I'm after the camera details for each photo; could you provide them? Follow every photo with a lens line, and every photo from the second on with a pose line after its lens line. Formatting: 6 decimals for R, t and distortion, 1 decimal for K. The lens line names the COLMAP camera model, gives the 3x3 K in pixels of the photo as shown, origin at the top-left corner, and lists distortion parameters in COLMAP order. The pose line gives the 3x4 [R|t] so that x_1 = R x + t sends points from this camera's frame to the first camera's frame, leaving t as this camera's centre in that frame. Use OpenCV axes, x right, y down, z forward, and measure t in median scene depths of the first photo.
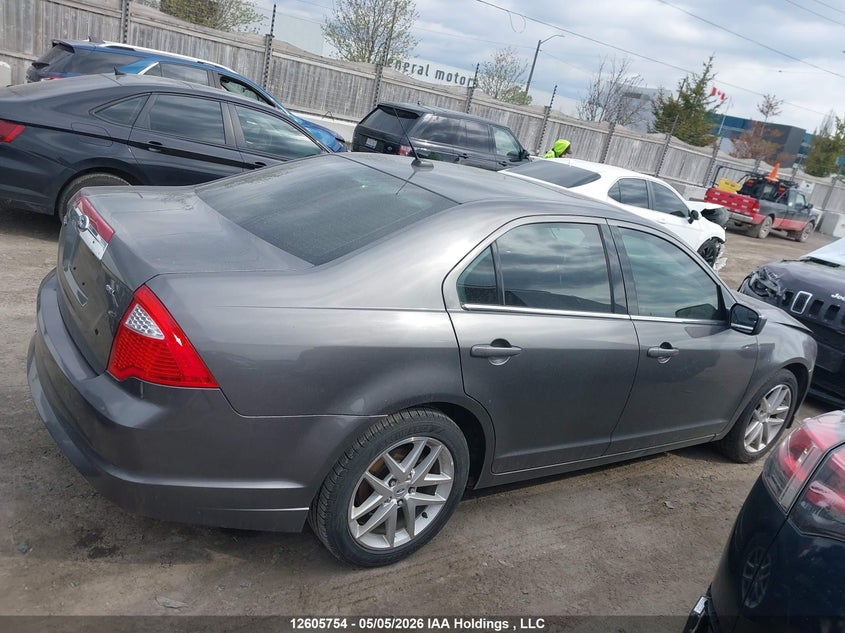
lens RADIAL K [[701.0, 0, 422.2], [0, 701.0, 299.3], [0, 0, 1]] dist [0.025538, -0.002781]
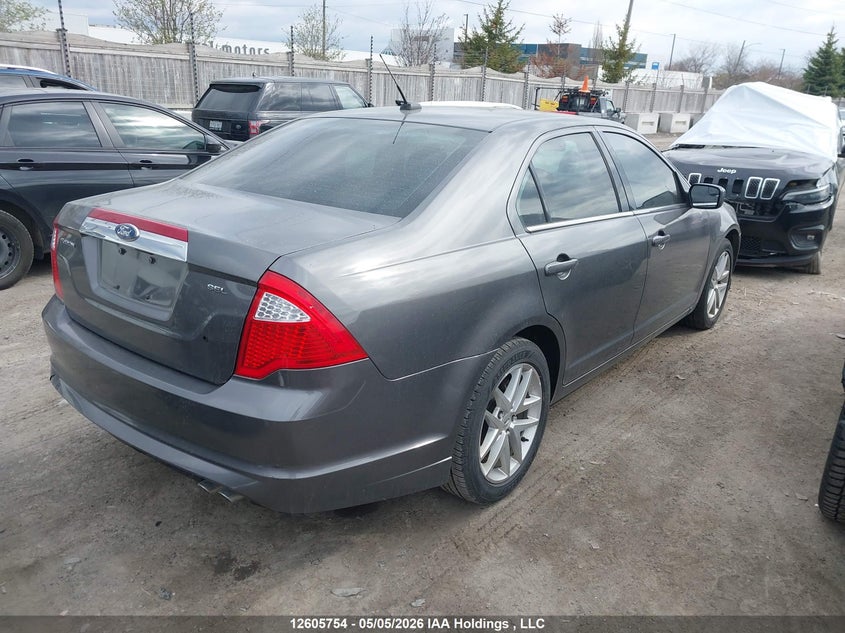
lens RADIAL K [[704.6, 0, 376.7], [0, 704.6, 316.7], [0, 0, 1]] dist [0.077350, -0.132021]
pose [[0.939971, -0.250193, 0.232071, -0.213878], [0.237547, 0.967960, 0.081395, -0.001713], [-0.245000, -0.021382, 0.969287, 0.027694]]
